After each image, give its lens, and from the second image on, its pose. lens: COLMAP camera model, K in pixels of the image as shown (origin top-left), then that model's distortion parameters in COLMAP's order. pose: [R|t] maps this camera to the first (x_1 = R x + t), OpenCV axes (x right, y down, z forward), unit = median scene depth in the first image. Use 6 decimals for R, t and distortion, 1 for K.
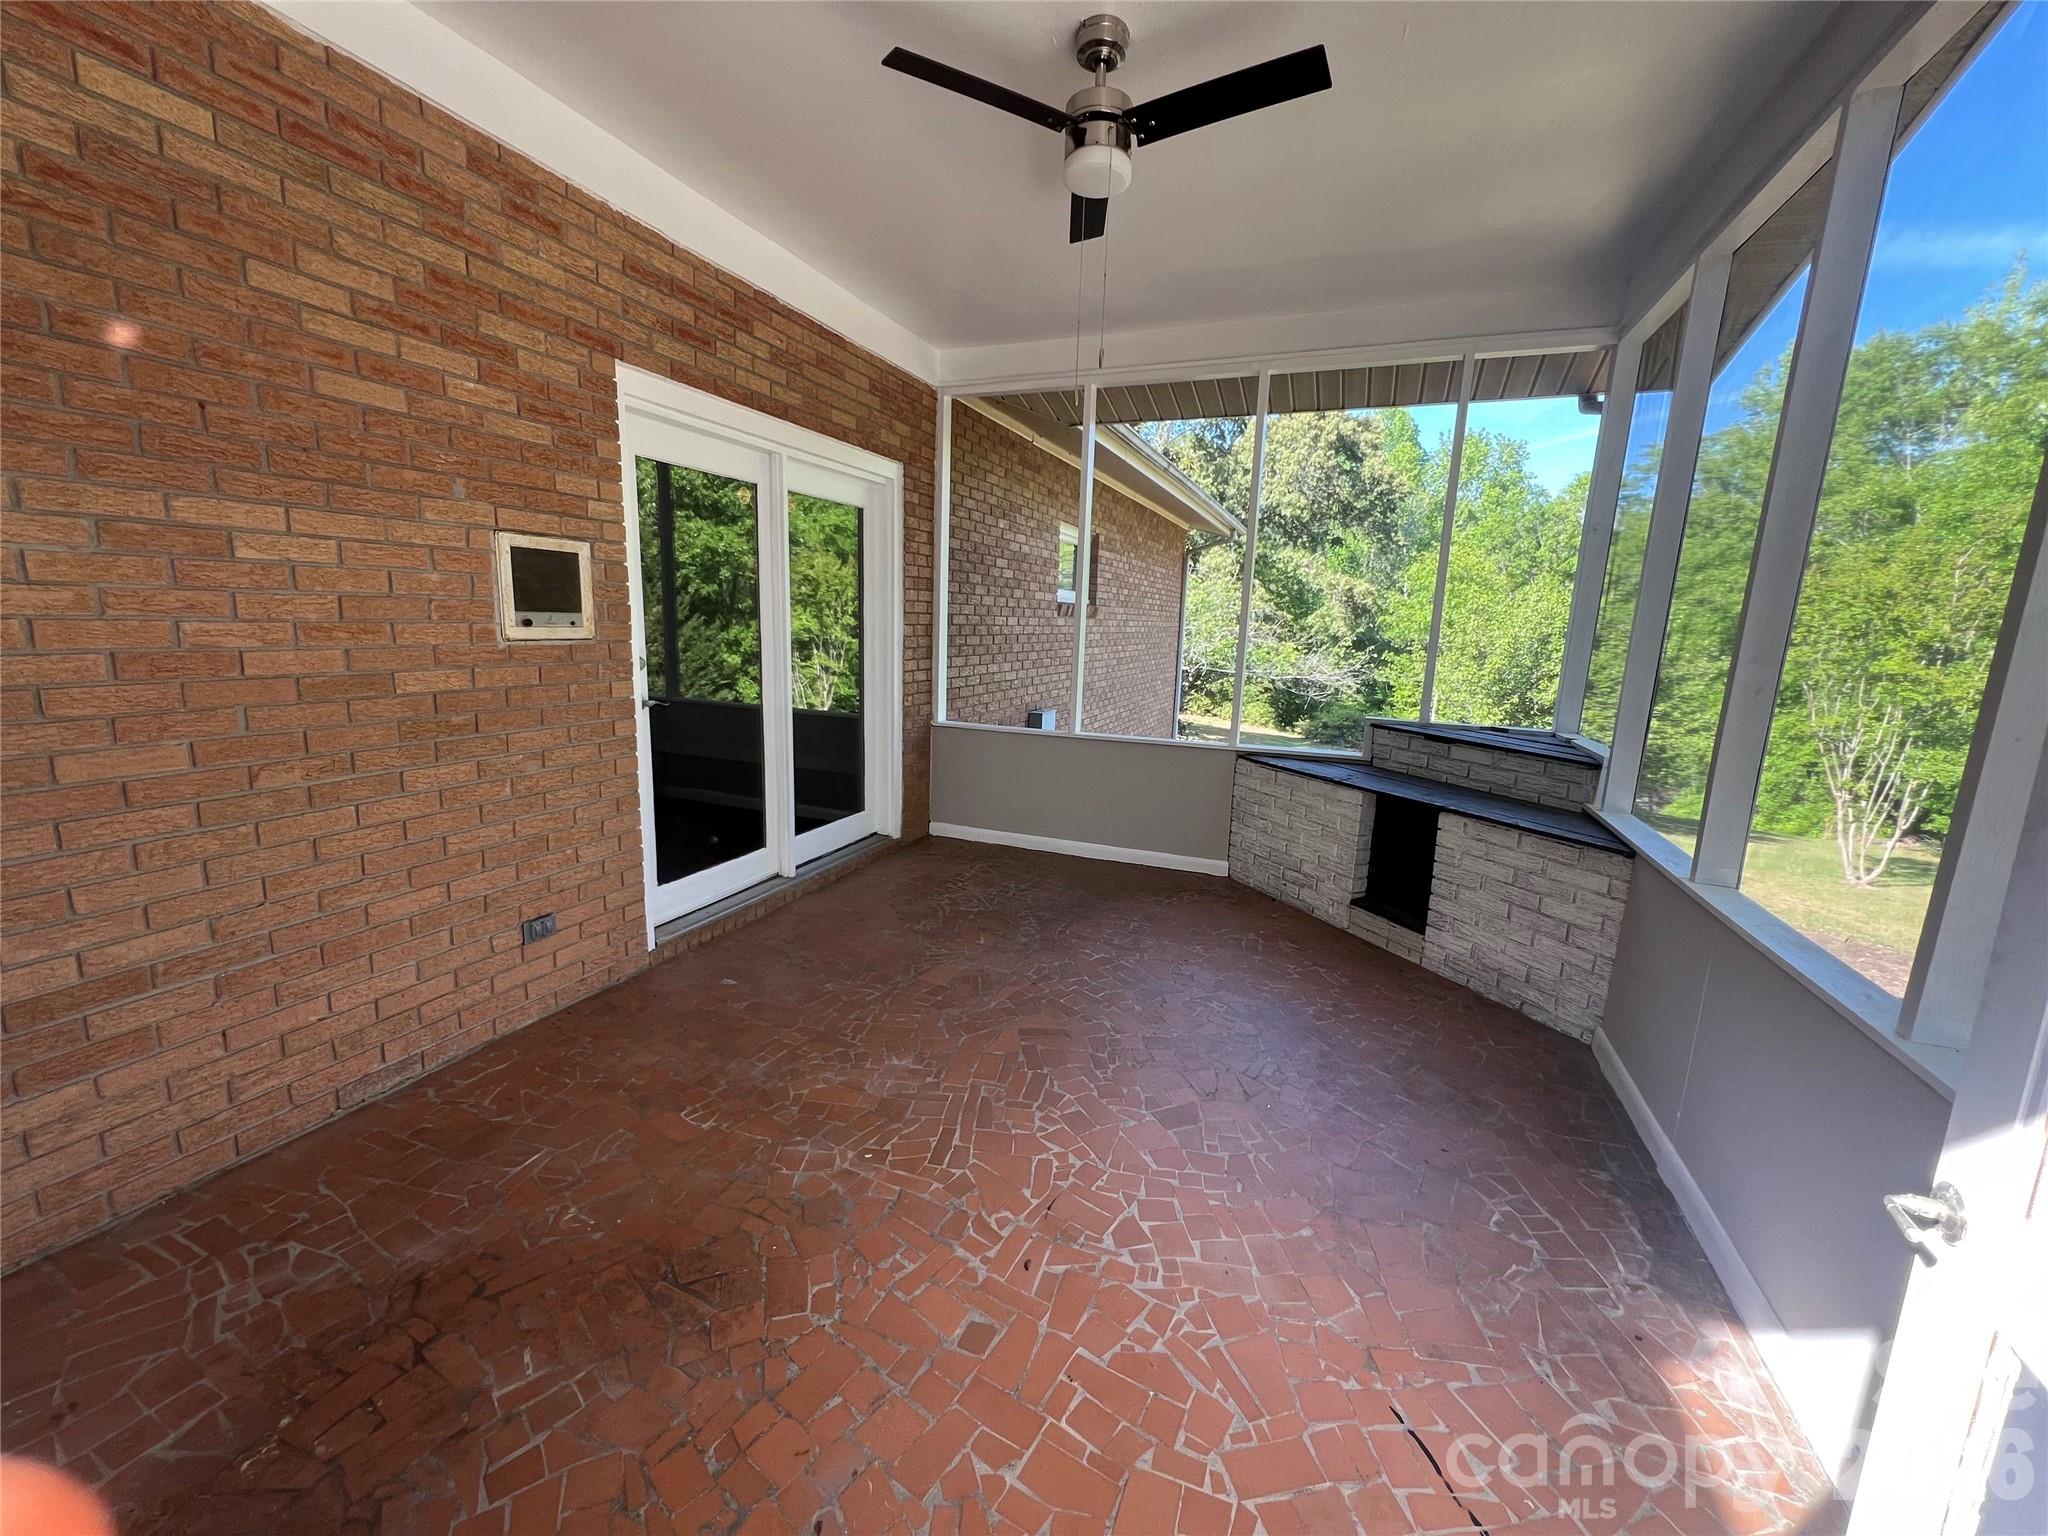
lens RADIAL K [[821.2, 0, 1026.7], [0, 821.2, 772.7], [0, 0, 1]] dist [-0.003523, 0.001345]
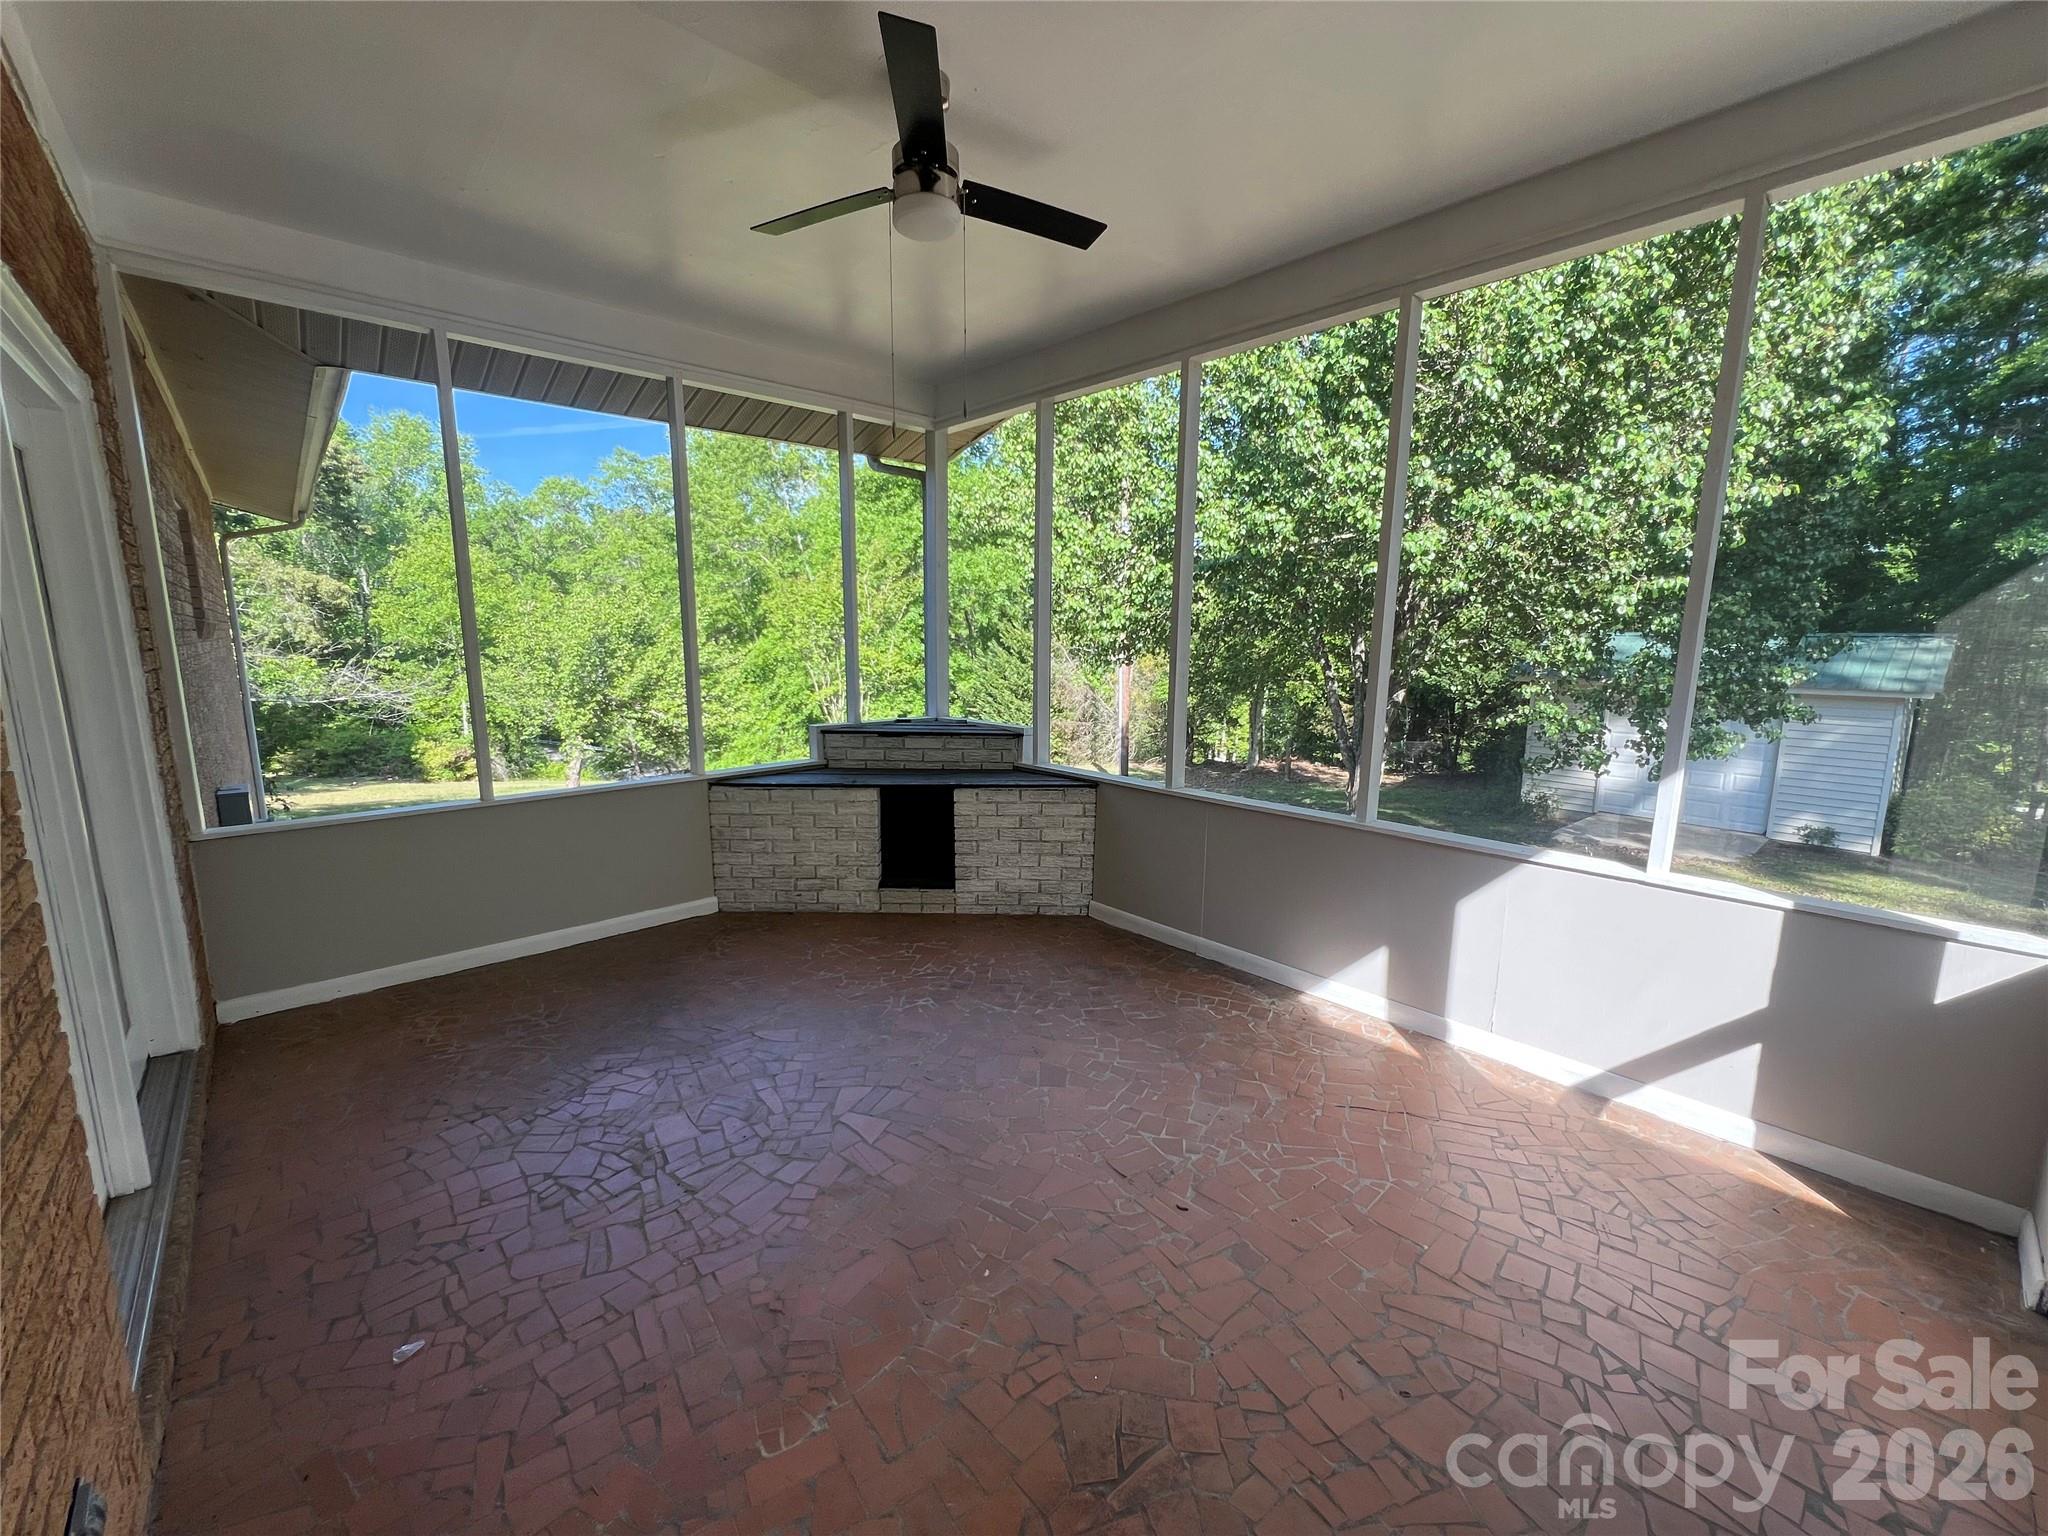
lens RADIAL K [[821.2, 0, 1032.4], [0, 821.2, 769.1], [0, 0, 1]] dist [-0.003523, 0.001345]
pose [[0.424867, -0.177681, 0.887647, -0.499670], [0.177652, 0.977847, 0.110704, -0.089880], [-0.887653, 0.110658, 0.447020, 0.290695]]
